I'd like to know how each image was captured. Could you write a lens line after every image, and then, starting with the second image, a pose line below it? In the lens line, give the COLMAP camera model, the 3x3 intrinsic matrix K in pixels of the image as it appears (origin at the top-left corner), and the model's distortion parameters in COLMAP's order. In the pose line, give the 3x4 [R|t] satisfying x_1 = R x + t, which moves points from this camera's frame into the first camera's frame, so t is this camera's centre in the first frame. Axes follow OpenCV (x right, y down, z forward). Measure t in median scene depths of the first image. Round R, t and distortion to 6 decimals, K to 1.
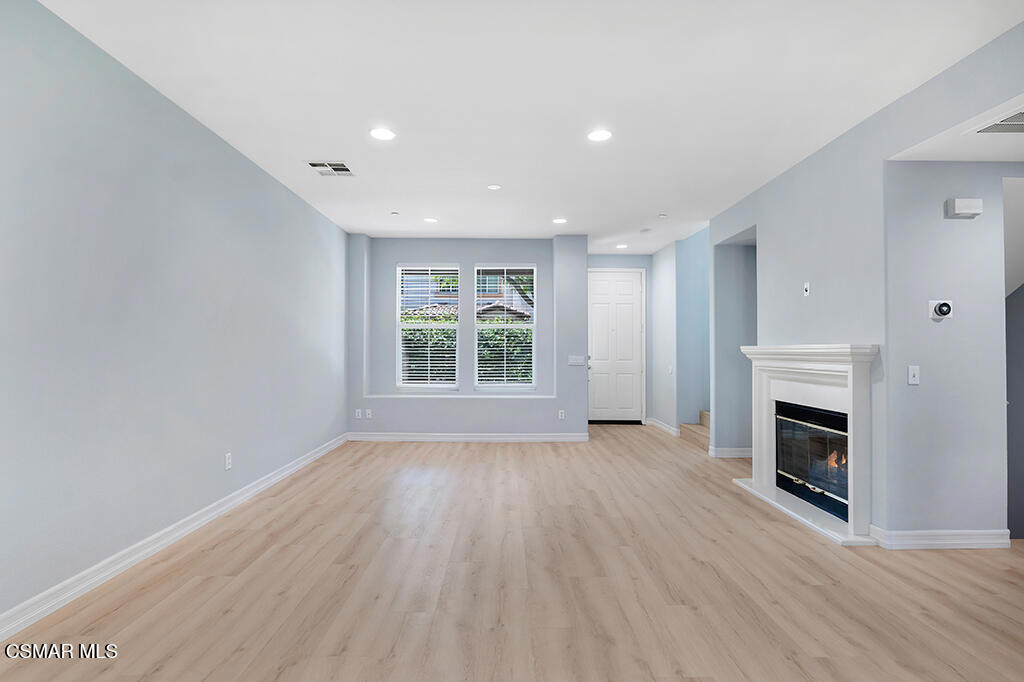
lens RADIAL K [[487.7, 0, 508.7], [0, 487.7, 342.2], [0, 0, 1]] dist [-0.017004, 0.005476]
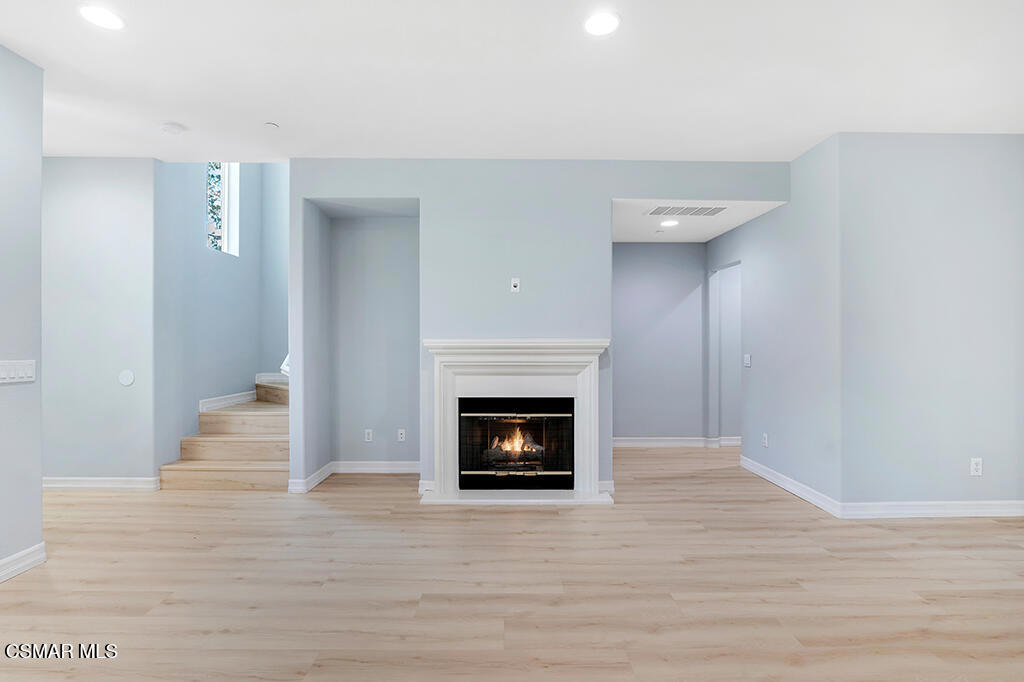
lens RADIAL K [[487.7, 0, 508.7], [0, 487.7, 342.2], [0, 0, 1]] dist [-0.017004, 0.005476]
pose [[-0.008300, -0.001127, 0.999965, -0.432050], [-0.017274, 0.999850, 0.000983, 0.011633], [-0.999816, -0.017265, -0.008318, 1.024284]]
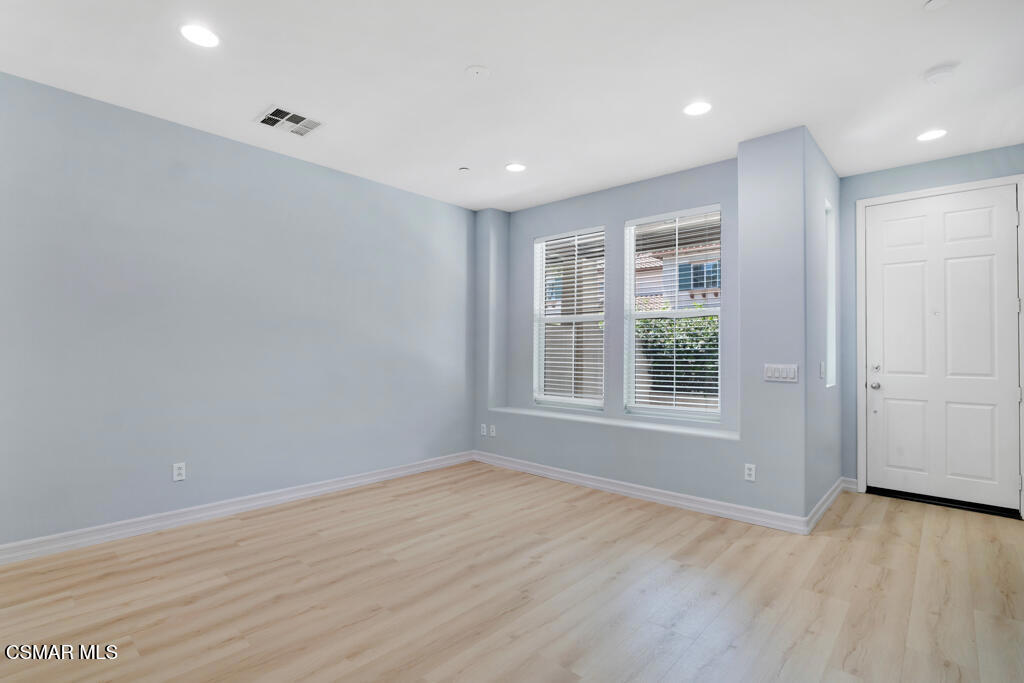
lens RADIAL K [[487.7, 0, 508.7], [0, 487.7, 342.7], [0, 0, 1]] dist [-0.017004, 0.005476]
pose [[0.735808, -0.009235, -0.677127, 0.470731], [0.005043, 0.999954, -0.008158, 0.014349], [0.677172, 0.002587, 0.735821, 0.720112]]
